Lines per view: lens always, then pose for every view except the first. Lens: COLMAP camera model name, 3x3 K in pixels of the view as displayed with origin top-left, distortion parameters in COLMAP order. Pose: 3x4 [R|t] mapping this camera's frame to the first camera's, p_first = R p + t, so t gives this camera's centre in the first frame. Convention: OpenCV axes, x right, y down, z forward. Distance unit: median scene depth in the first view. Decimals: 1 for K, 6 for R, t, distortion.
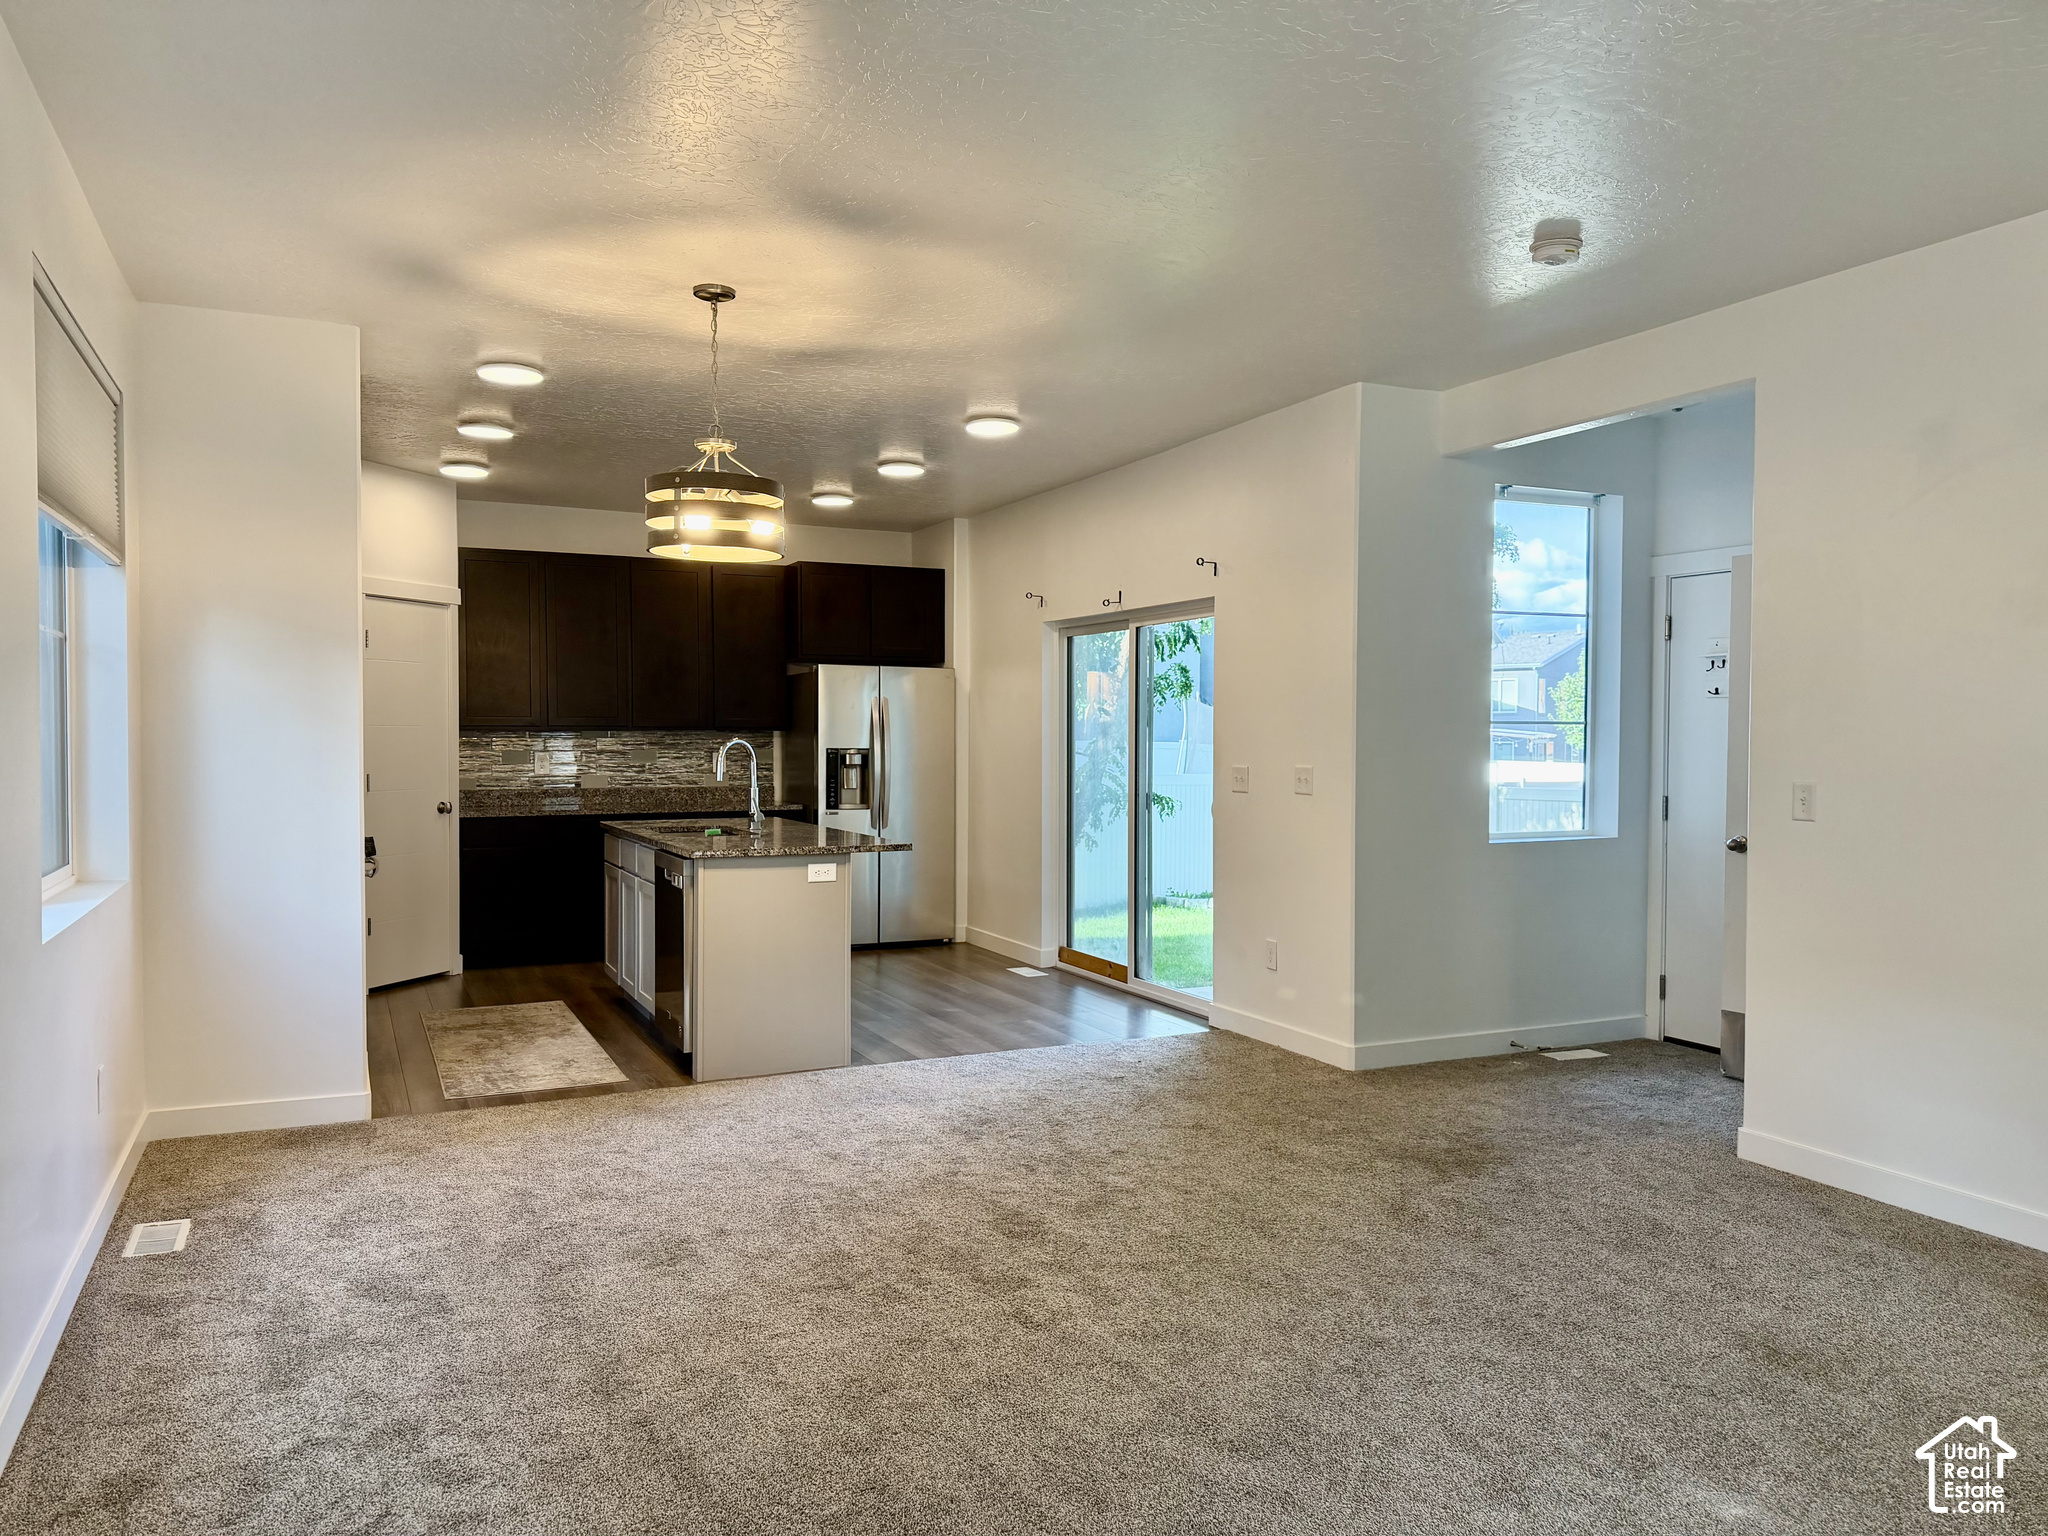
lens RADIAL K [[1434.5, 0, 1018.9], [0, 1434.5, 774.6], [0, 0, 1]] dist [0.166300, -0.310332]
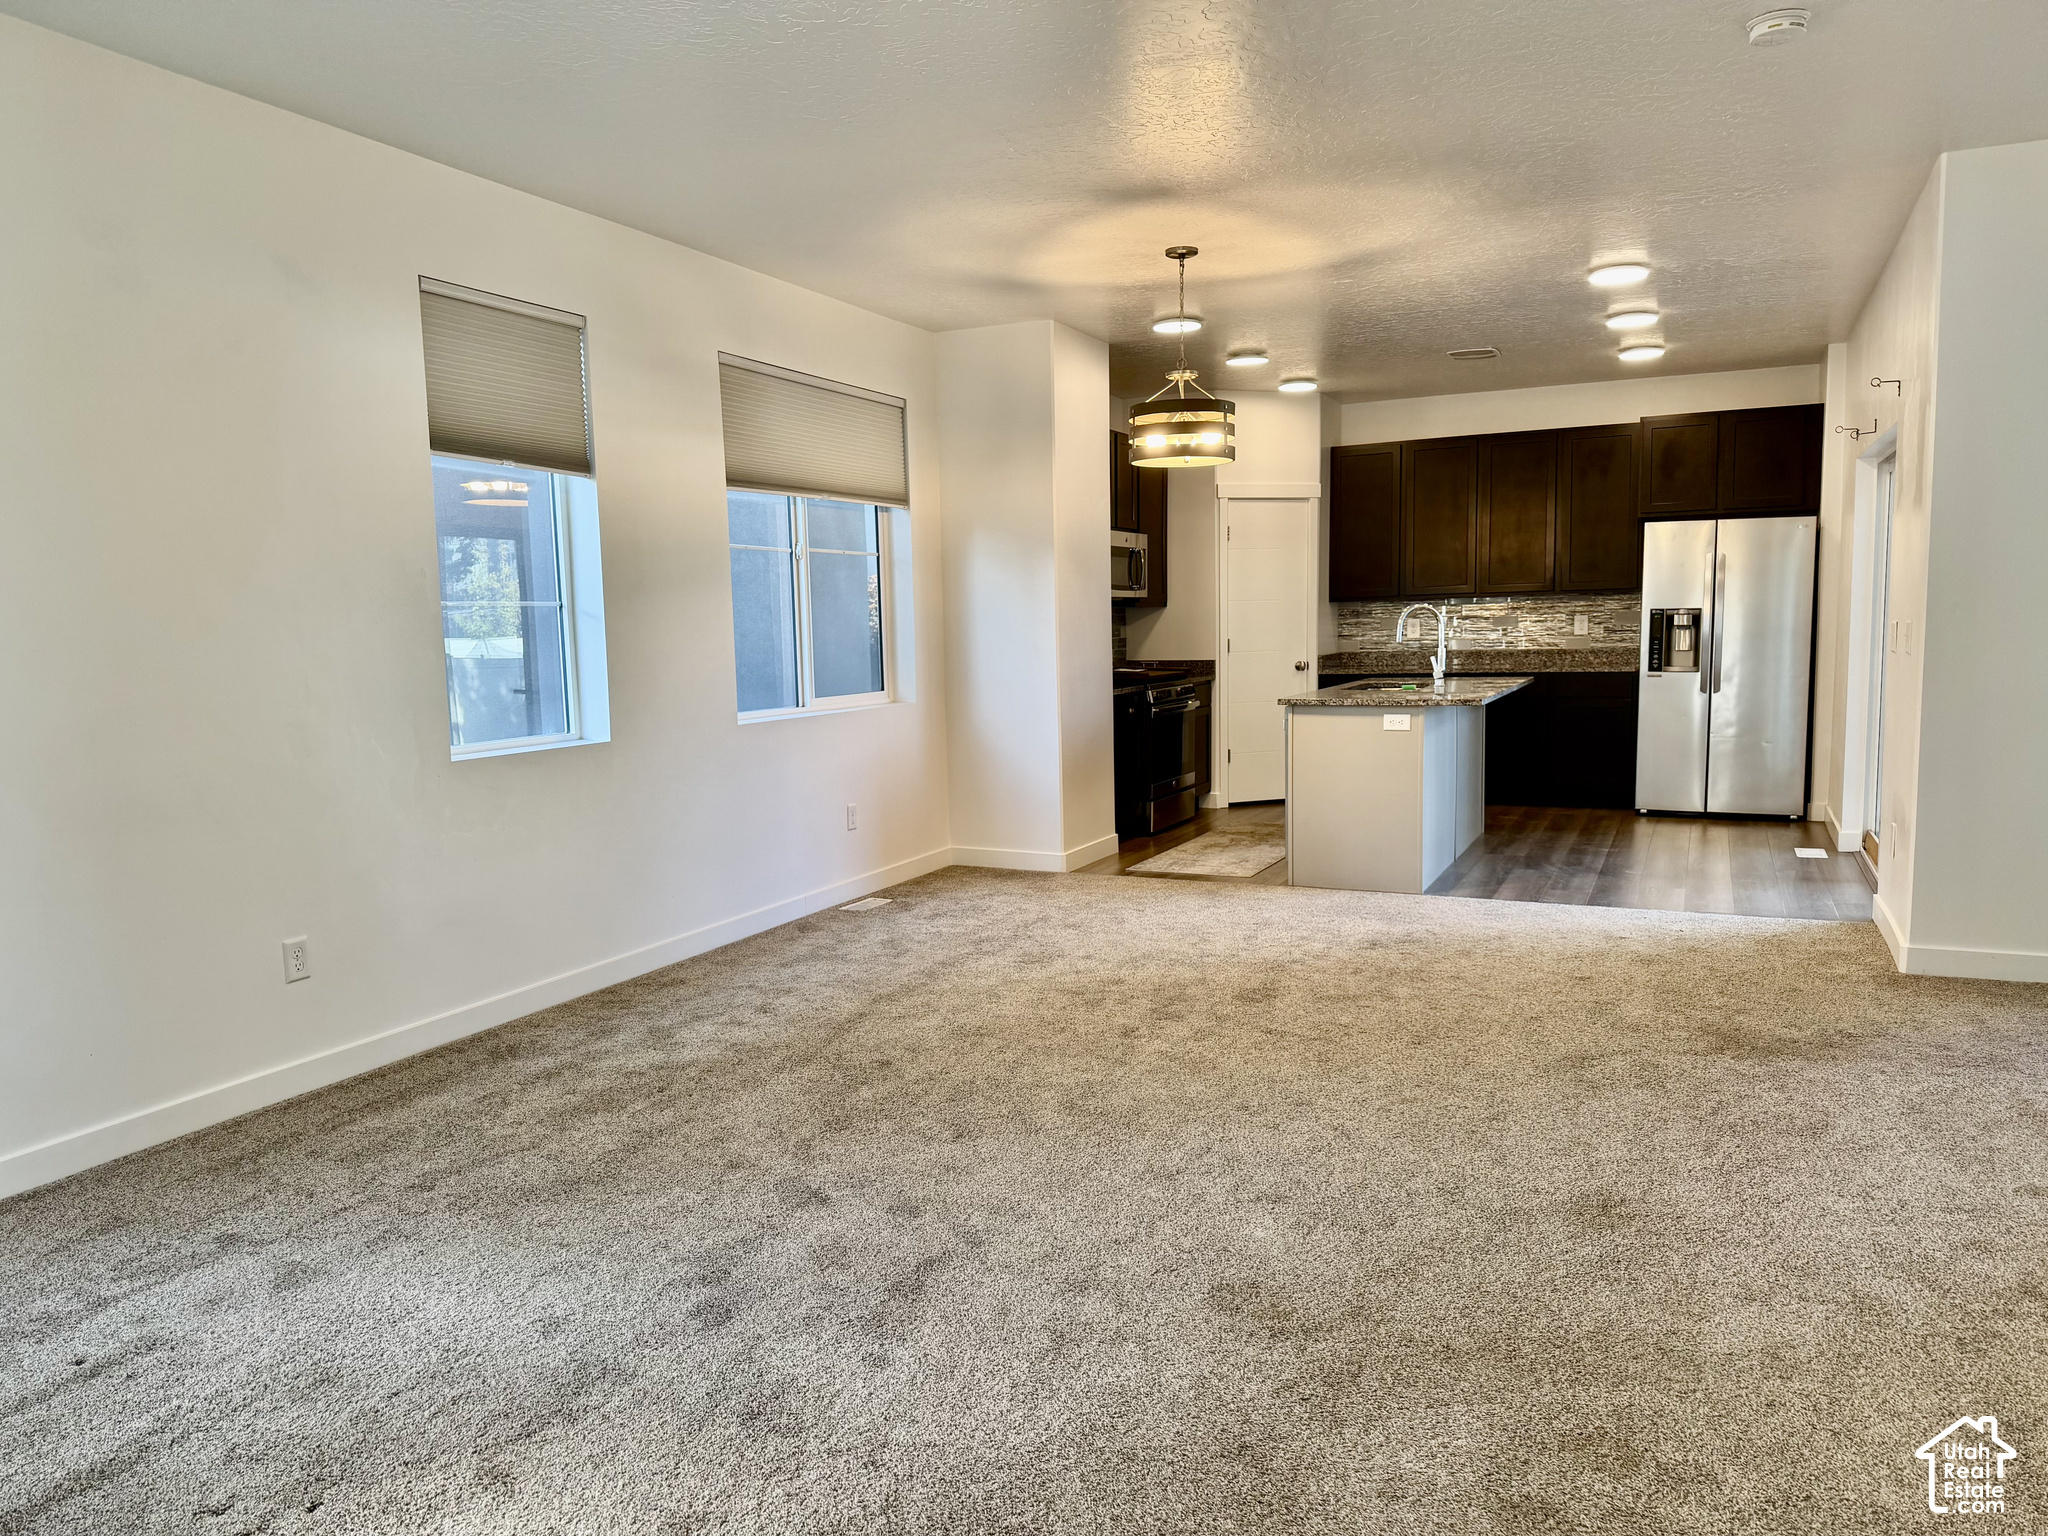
lens RADIAL K [[1434.5, 0, 1018.9], [0, 1434.5, 774.6], [0, 0, 1]] dist [0.166300, -0.310332]
pose [[0.635702, 0.068909, -0.768853, 0.389941], [0.000323, 0.995984, 0.089533, 0.004907], [0.771934, -0.057165, 0.633127, 0.031709]]
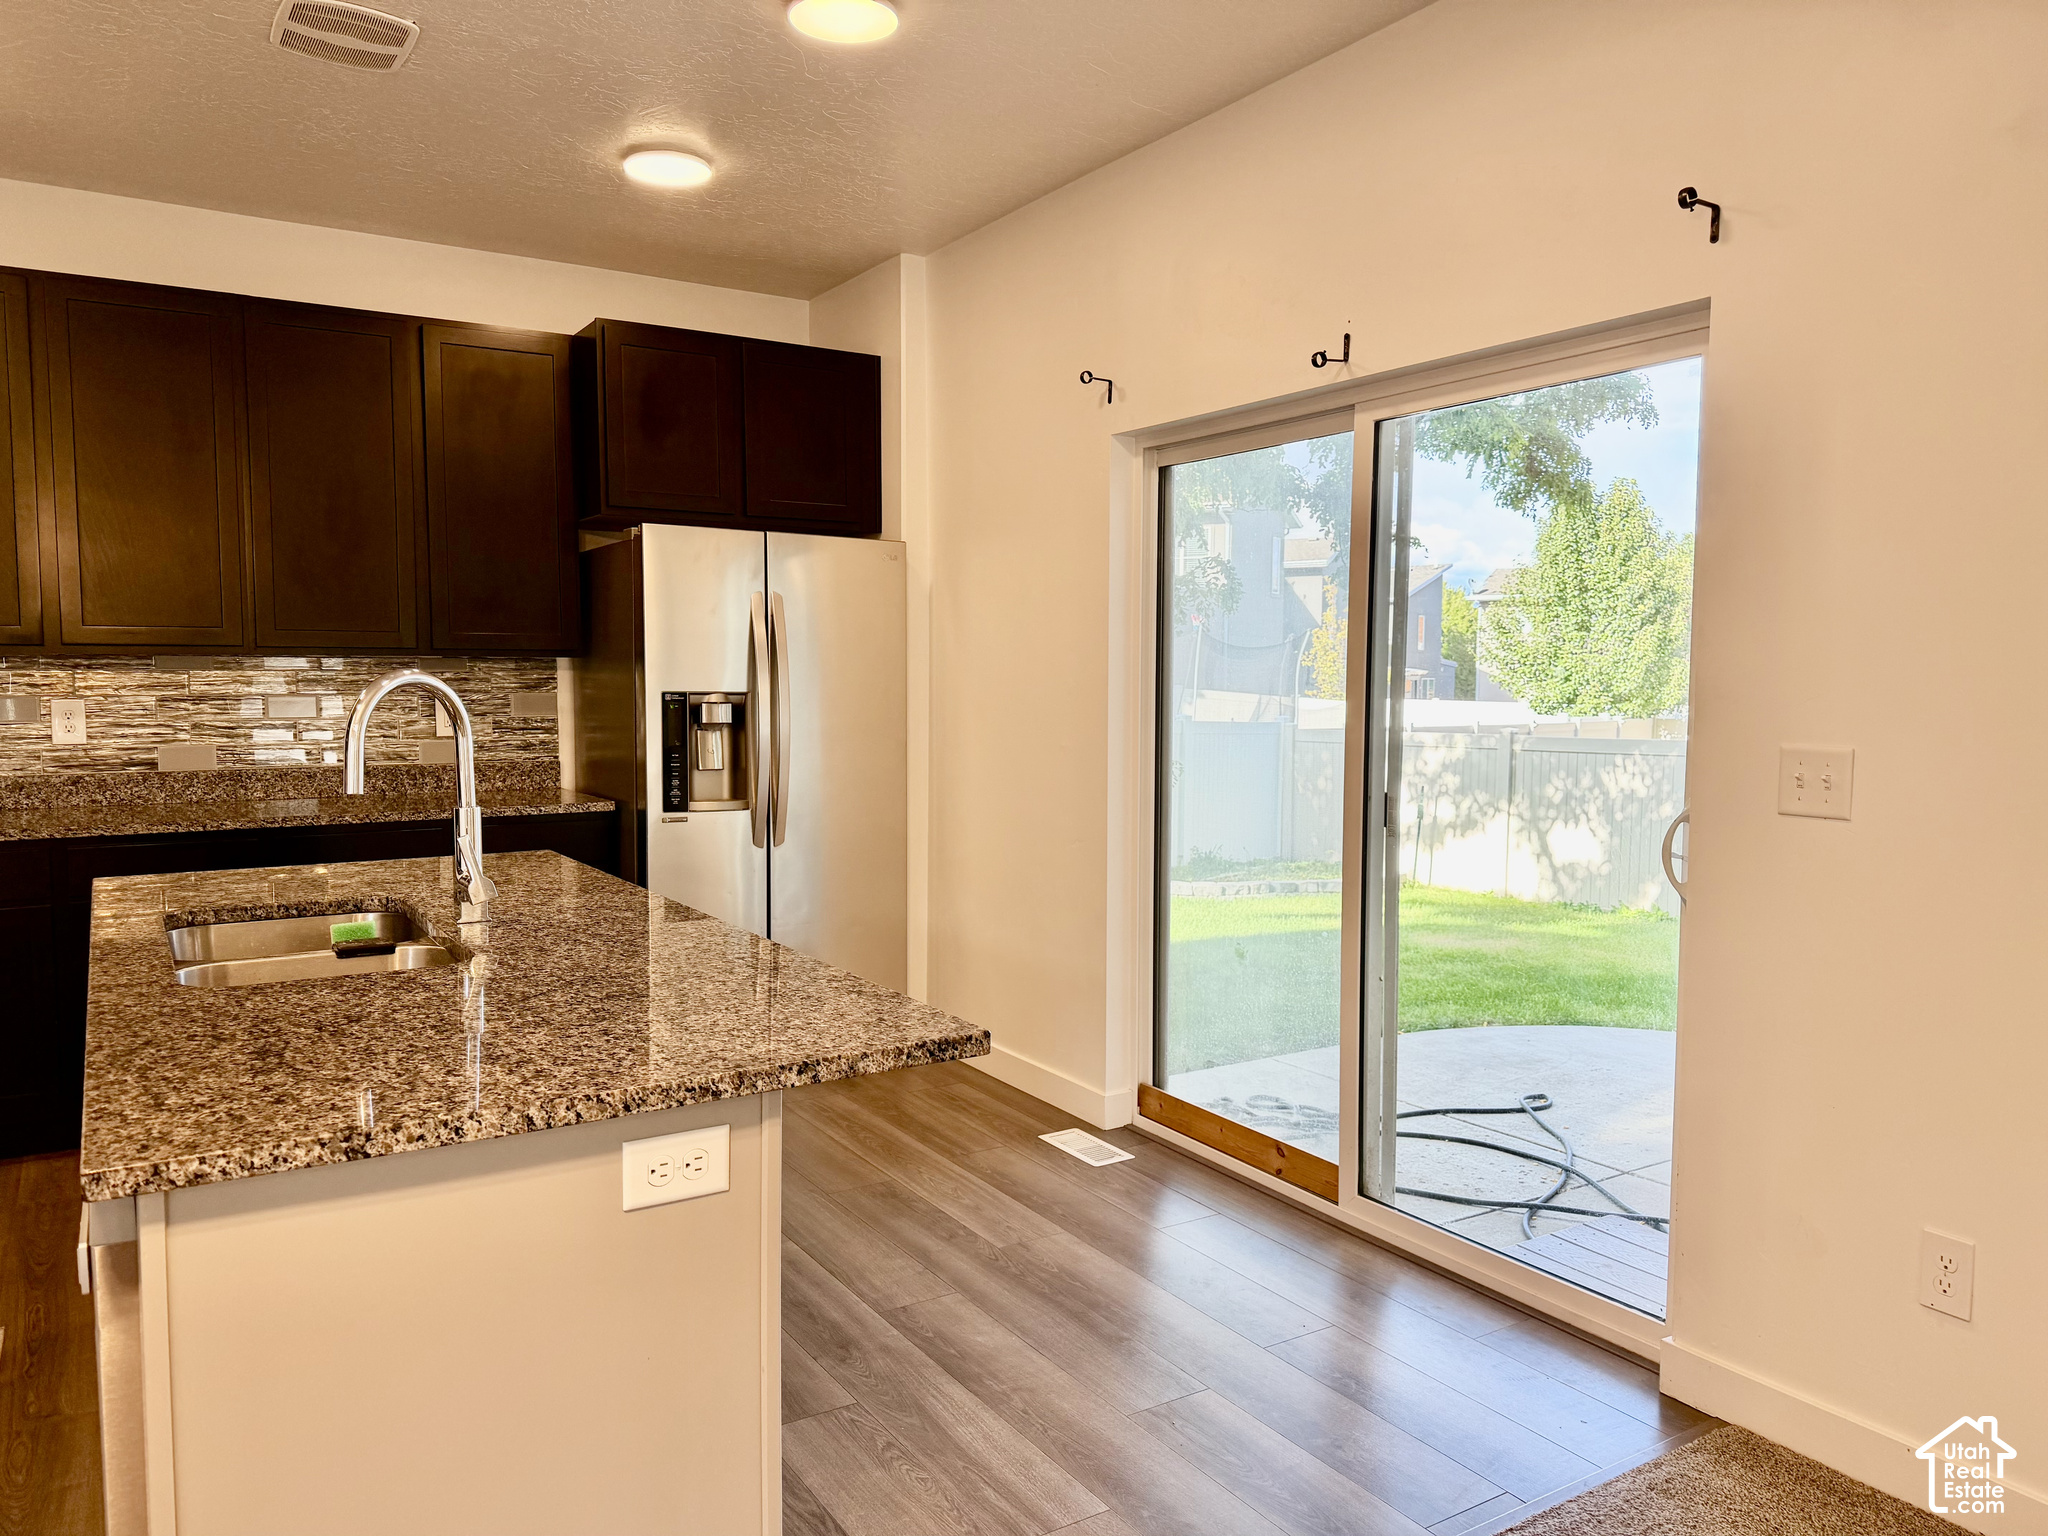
lens RADIAL K [[1434.5, 0, 1018.9], [0, 1434.5, 774.6], [0, 0, 1]] dist [0.166300, -0.310332]
pose [[0.993040, -0.006755, 0.117582, -0.073403], [0.001482, 0.998992, 0.044874, -0.012557], [-0.117767, -0.044387, 0.992049, 0.508592]]
